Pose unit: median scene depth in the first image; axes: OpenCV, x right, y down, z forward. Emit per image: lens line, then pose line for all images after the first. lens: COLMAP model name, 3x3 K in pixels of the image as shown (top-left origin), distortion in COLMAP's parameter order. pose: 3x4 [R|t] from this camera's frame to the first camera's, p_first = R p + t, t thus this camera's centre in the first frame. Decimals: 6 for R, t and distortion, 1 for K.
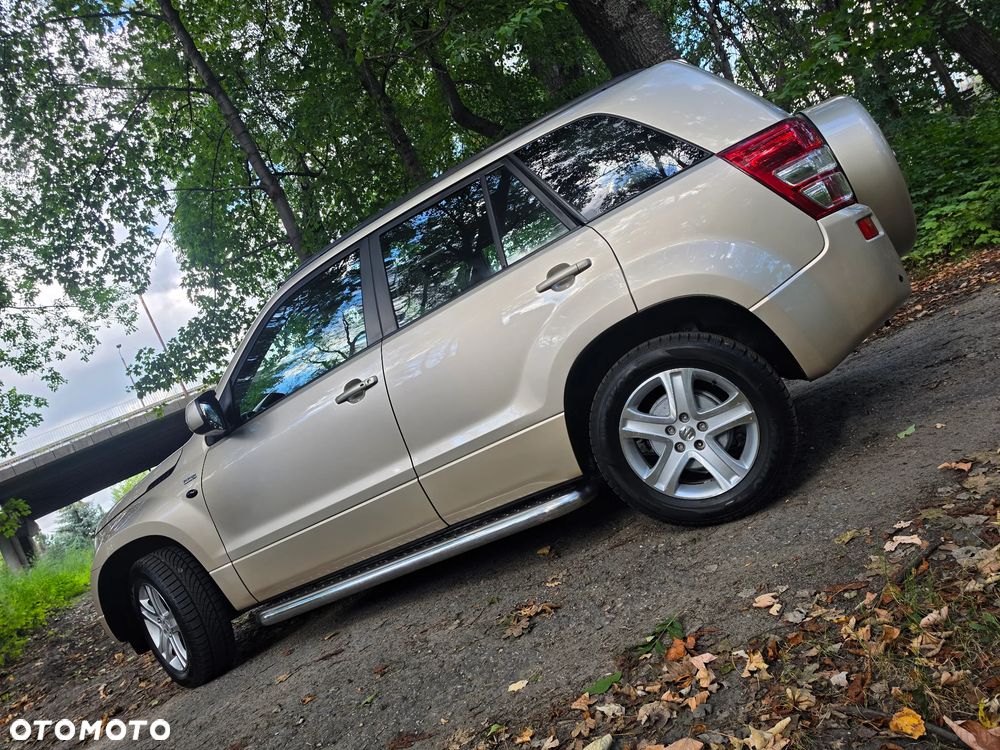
lens RADIAL K [[683.4, 0, 496.6], [0, 683.4, 378.0], [0, 0, 1]] dist [0.065952, -0.081260]
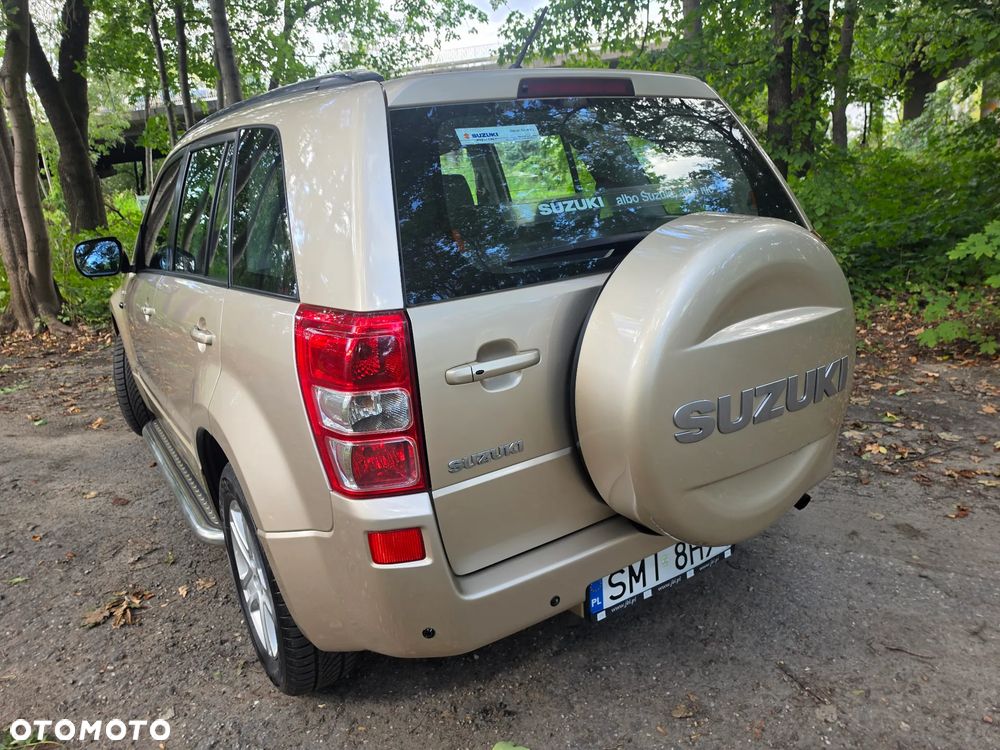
lens RADIAL K [[683.4, 0, 496.6], [0, 683.4, 378.0], [0, 0, 1]] dist [0.065952, -0.081260]
pose [[0.778250, 0.487822, -0.395419, 0.102871], [-0.272607, 0.829722, 0.487080, -0.079243], [0.565696, -0.271277, 0.778715, 0.082918]]
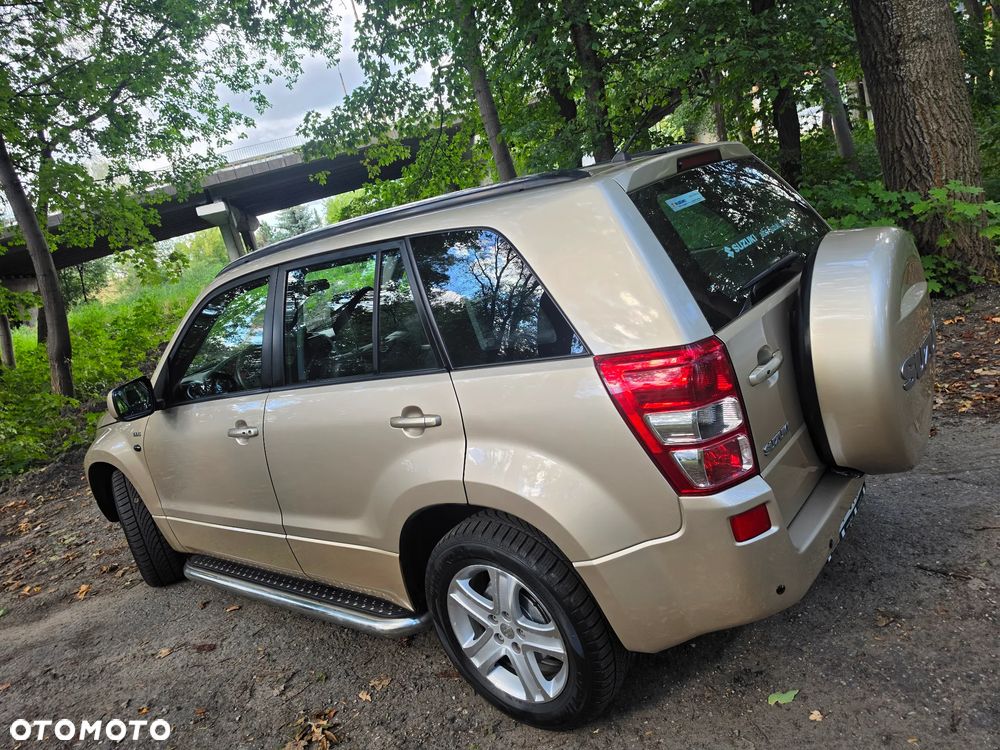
lens RADIAL K [[684.1, 0, 498.9], [0, 684.1, 376.1], [0, 0, 1]] dist [0.035033, -0.040121]
pose [[0.947805, 0.249627, -0.198372, 0.045125], [-0.174502, 0.926811, 0.332522, -0.064673], [0.266860, -0.280550, 0.921996, 0.033870]]
